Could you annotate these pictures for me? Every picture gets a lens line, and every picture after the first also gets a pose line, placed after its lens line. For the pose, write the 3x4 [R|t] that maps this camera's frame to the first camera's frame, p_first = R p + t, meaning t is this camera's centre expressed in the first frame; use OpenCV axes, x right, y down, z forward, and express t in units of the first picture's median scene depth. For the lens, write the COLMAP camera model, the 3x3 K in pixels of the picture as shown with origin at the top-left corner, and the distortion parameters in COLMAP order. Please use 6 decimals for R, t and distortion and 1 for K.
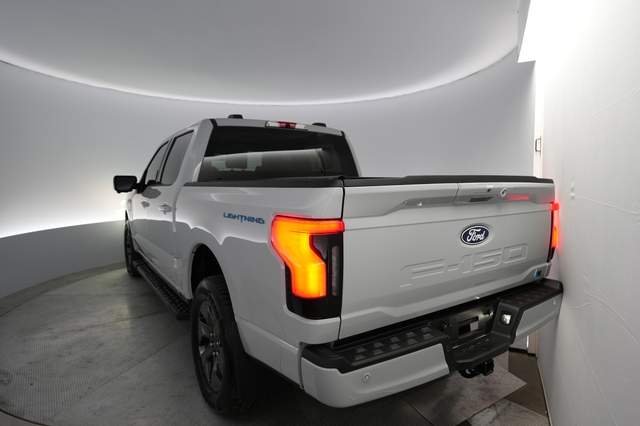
lens RADIAL K [[372.0, 0, 321.6], [0, 372.0, 207.4], [0, 0, 1]] dist [0.010135, 0.000362]
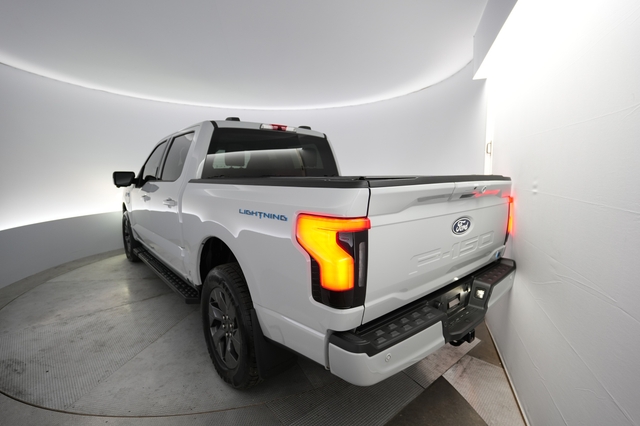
lens RADIAL K [[304.4, 0, 320.2], [0, 304.4, 207.8], [0, 0, 1]] dist [0.002543, 0.002623]
pose [[0.993319, -0.012143, 0.114757, -0.100599], [0.007538, 0.999152, 0.040484, -0.018039], [-0.115152, -0.039348, 0.992568, 0.072467]]
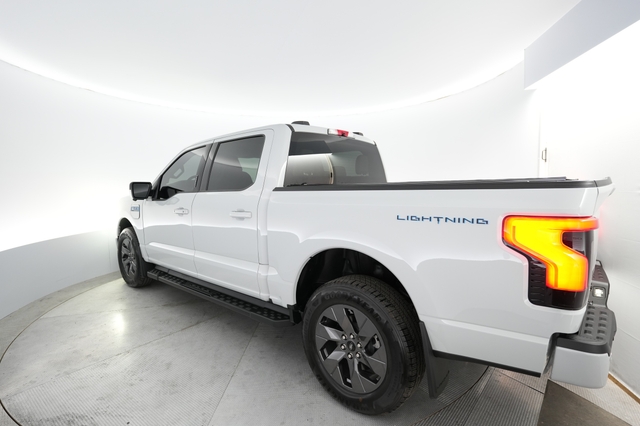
lens RADIAL K [[322.3, 0, 319.8], [0, 322.3, 207.3], [0, 0, 1]] dist [0.008466, -0.001108]
pose [[0.962709, -0.025813, 0.269304, -0.538545], [0.027642, 0.999613, -0.003004, -0.008258], [-0.269123, 0.010337, 0.963050, 0.159825]]
